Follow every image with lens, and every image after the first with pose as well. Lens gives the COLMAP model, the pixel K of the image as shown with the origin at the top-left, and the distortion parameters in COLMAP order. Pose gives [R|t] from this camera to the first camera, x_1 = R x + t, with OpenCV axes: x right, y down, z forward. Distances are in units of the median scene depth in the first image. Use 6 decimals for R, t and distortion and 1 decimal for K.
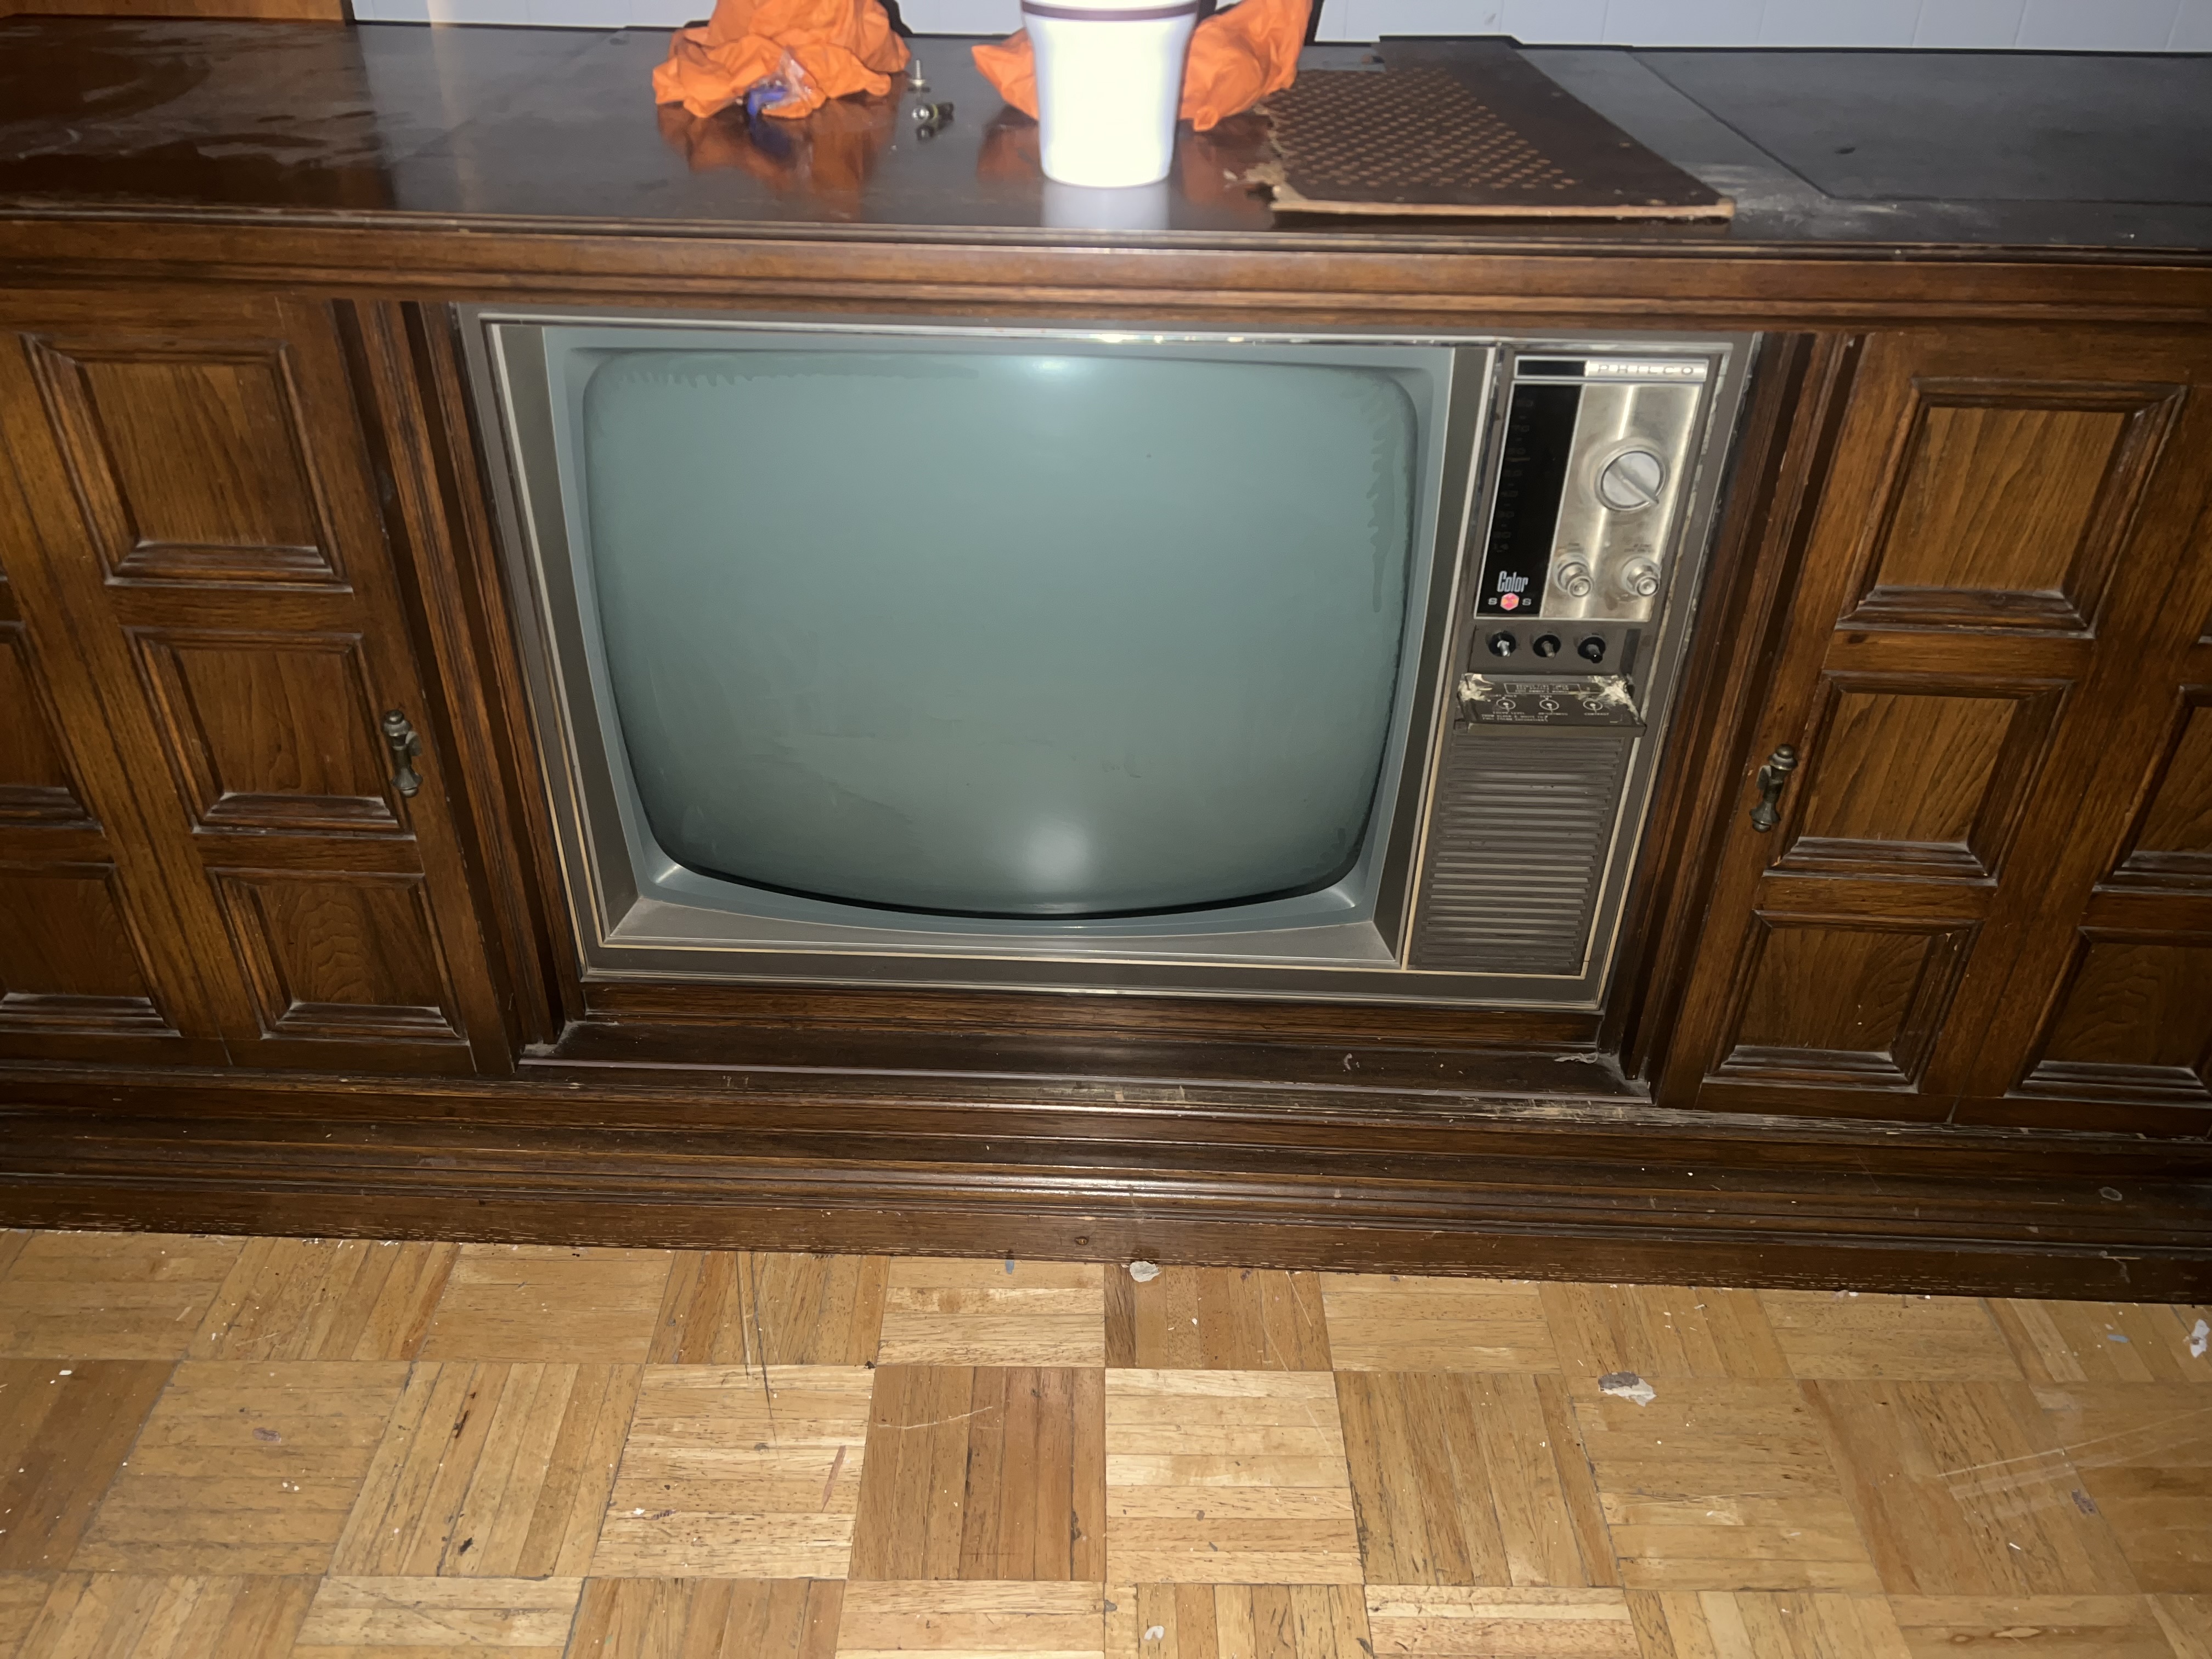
lens RADIAL K [[1686.9, 0, 1096.3], [0, 1686.9, 829.8], [0, 0, 1]] dist [0.023028, -0.036314]
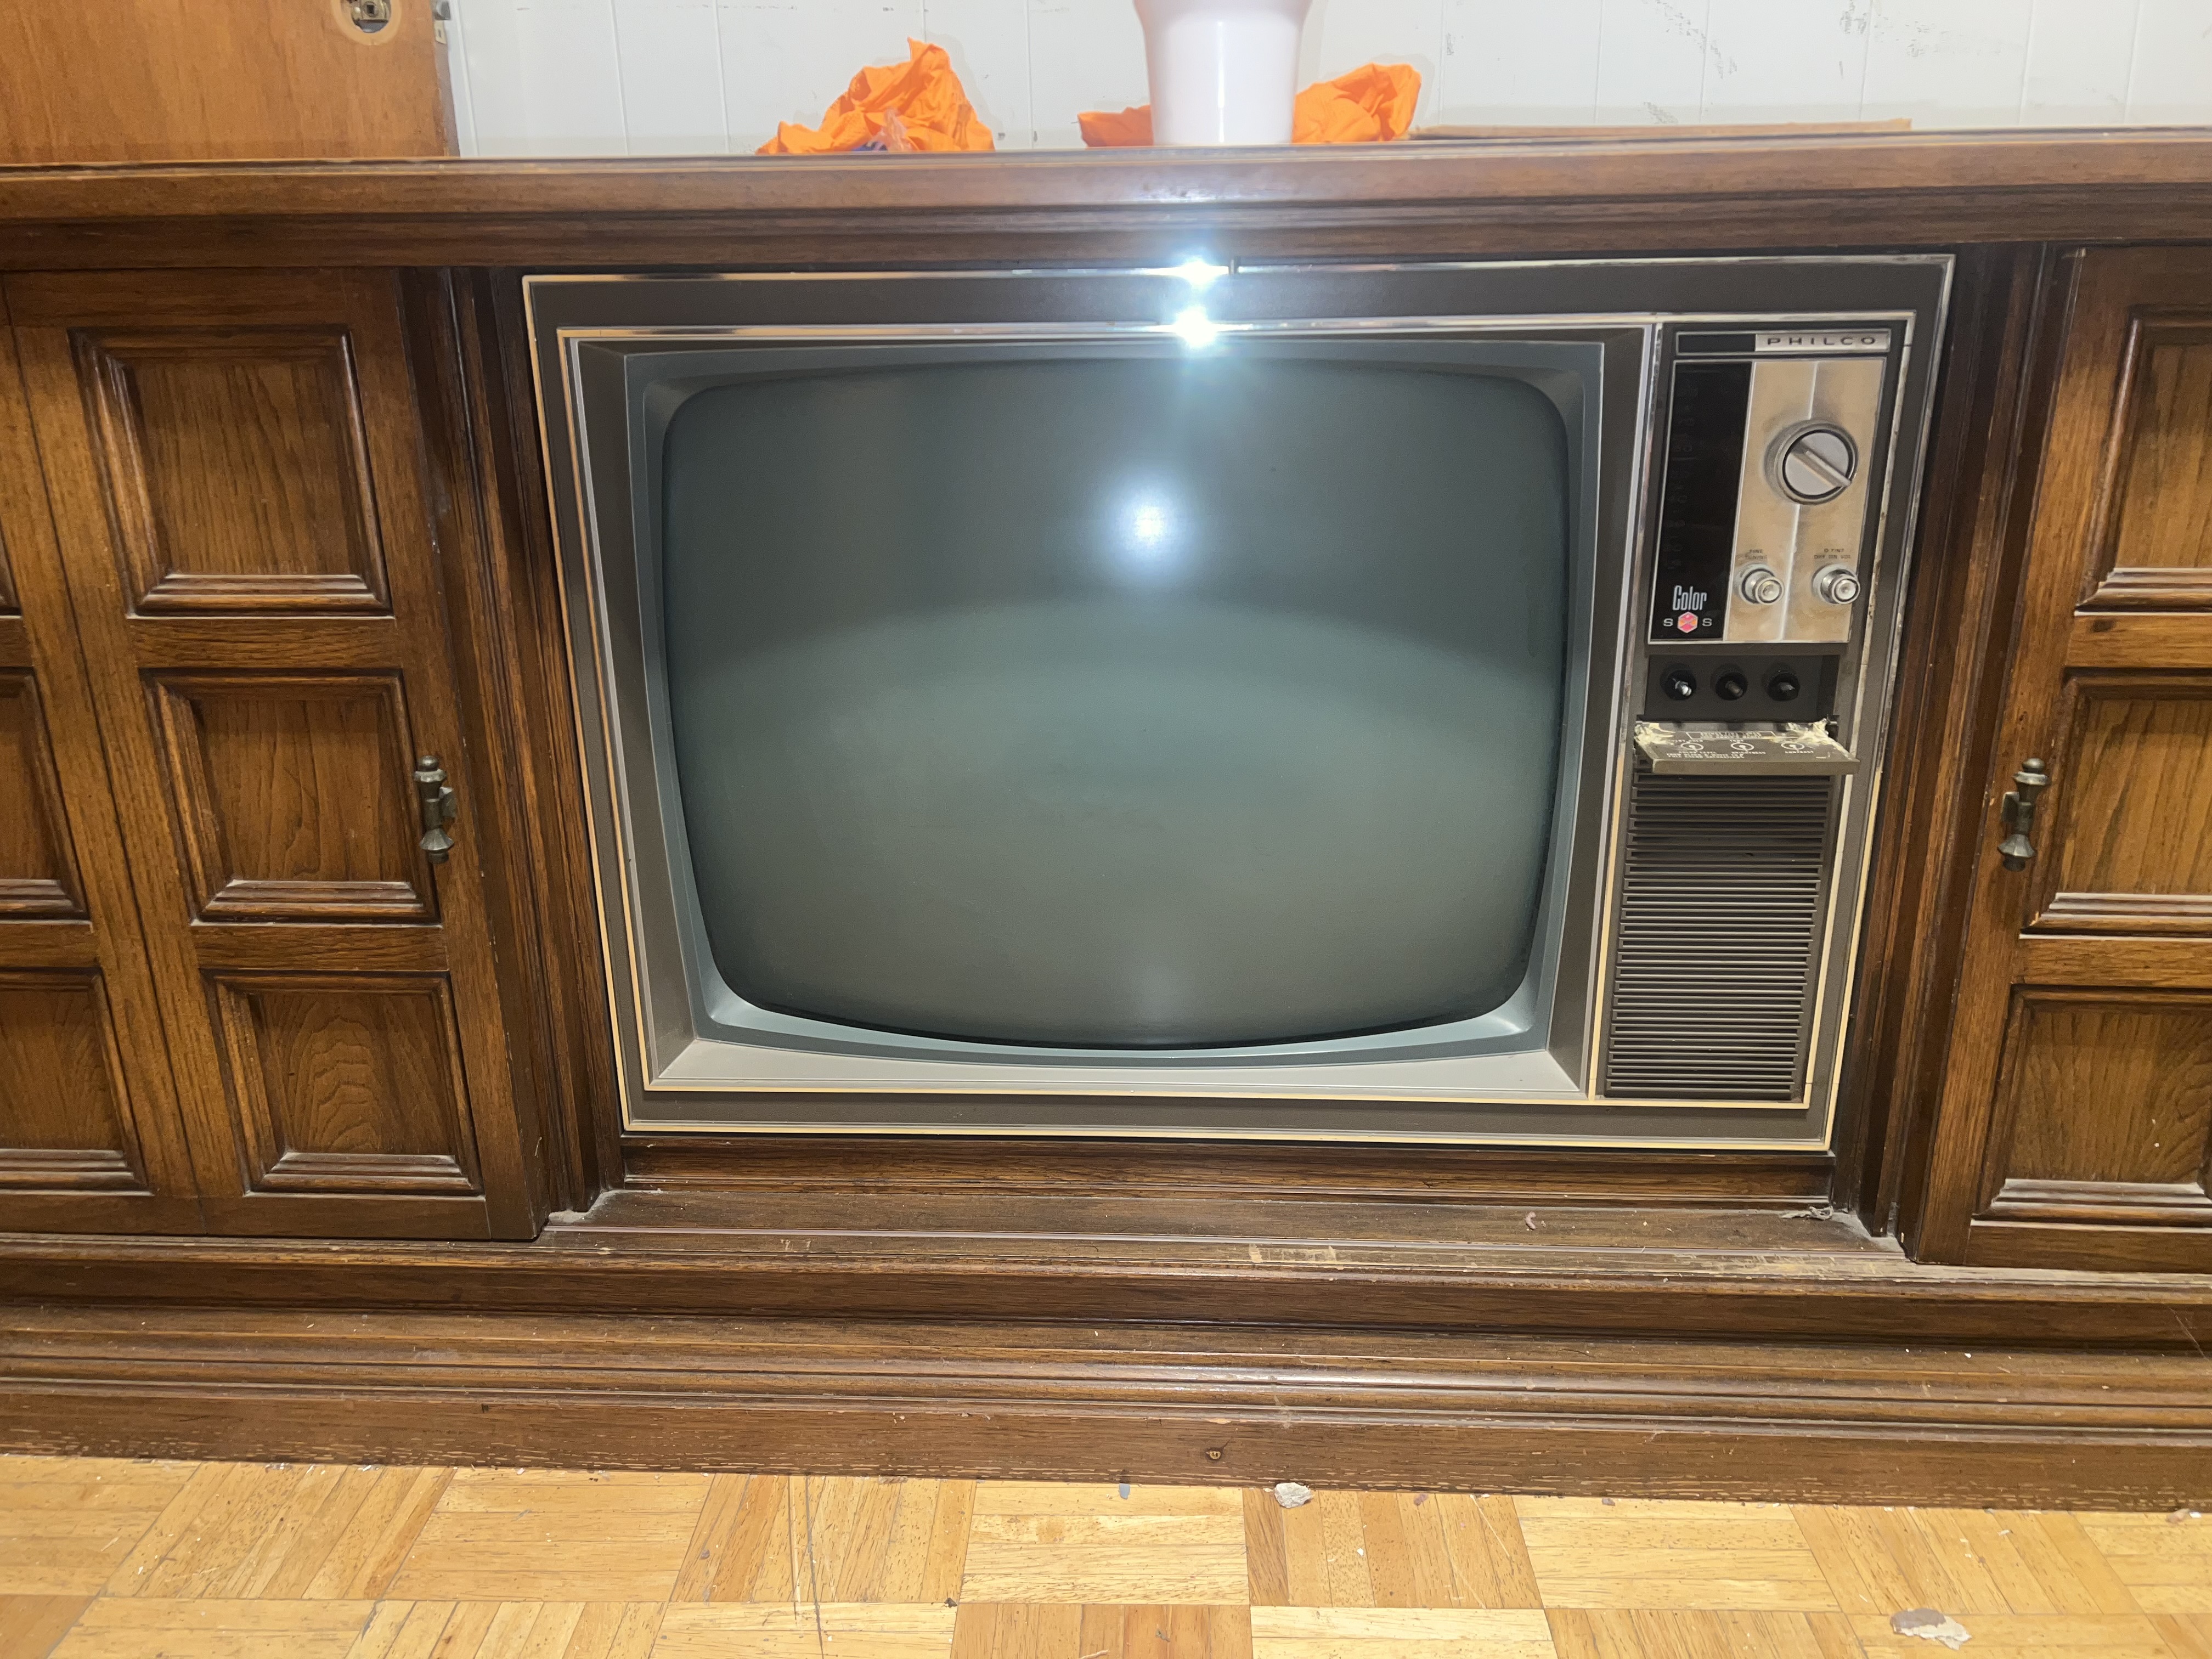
lens RADIAL K [[1686.9, 0, 1123.6], [0, 1686.9, 823.7], [0, 0, 1]] dist [0.023028, -0.036314]
pose [[0.999362, -0.019112, -0.030163, -0.022696], [0.010393, 0.963819, -0.266353, 0.177674], [0.034163, 0.265870, 0.963403, 0.148172]]
